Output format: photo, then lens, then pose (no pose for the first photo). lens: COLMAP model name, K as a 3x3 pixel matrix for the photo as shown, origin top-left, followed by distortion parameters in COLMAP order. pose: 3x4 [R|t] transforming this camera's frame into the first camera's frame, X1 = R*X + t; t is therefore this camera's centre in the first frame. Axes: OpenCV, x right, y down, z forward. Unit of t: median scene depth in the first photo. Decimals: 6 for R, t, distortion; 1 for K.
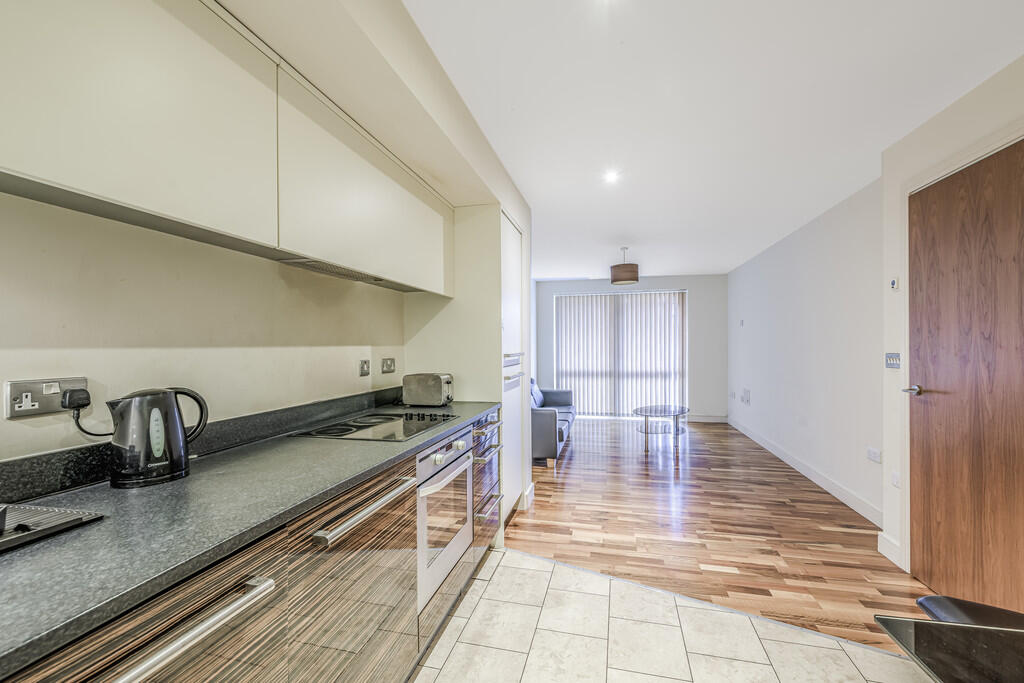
lens RADIAL K [[398.0, 0, 509.0], [0, 398.0, 349.7], [0, 0, 1]] dist [-0.001825, 0.000578]
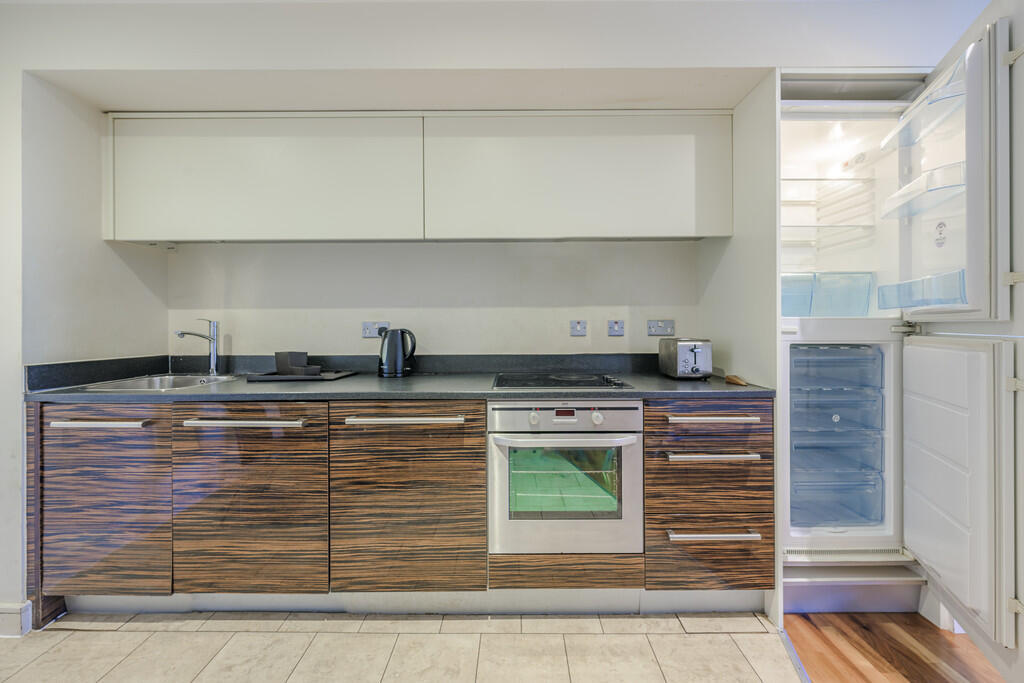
lens RADIAL K [[398.0, 0, 505.7], [0, 398.0, 326.8], [0, 0, 1]] dist [-0.001825, 0.000578]
pose [[0.252611, 0.009843, -0.967518, 0.636913], [-0.002482, 0.999952, 0.009525, 0.041884], [0.967565, -0.000005, 0.252623, 0.607480]]
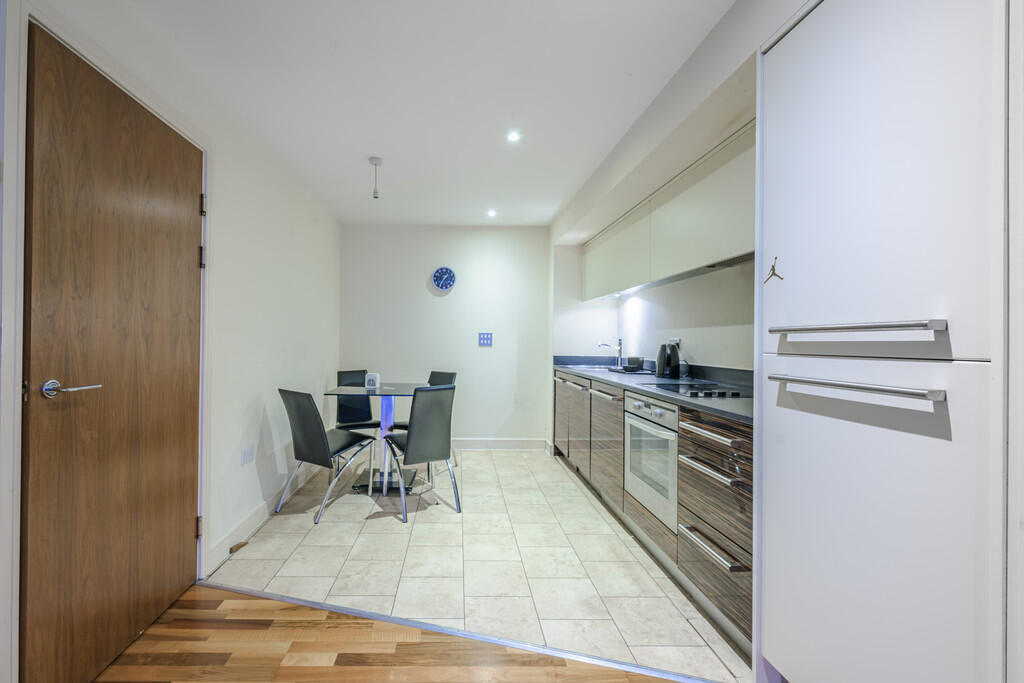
lens RADIAL K [[398.0, 0, 466.5], [0, 398.0, 337.9], [0, 0, 1]] dist [-0.001825, 0.000578]
pose [[-0.955701, 0.000876, -0.294337, 0.695727], [0.000613, 0.999999, 0.000985, 0.034150], [0.294338, 0.000761, -0.955701, 1.894952]]
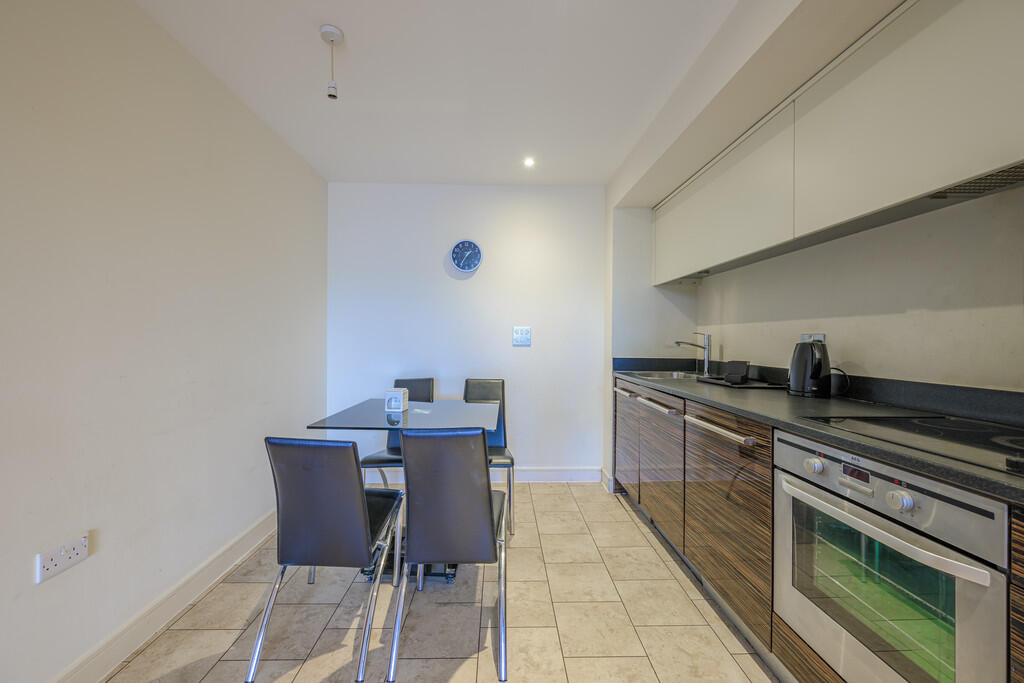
lens RADIAL K [[398.0, 0, 512.1], [0, 398.0, 341.5], [0, 0, 1]] dist [-0.001825, 0.000578]
pose [[-0.950823, 0.008460, -0.309620, 0.471344], [0.003878, 0.999874, 0.015413, 0.040172], [0.309711, 0.013454, -0.950736, 1.315328]]
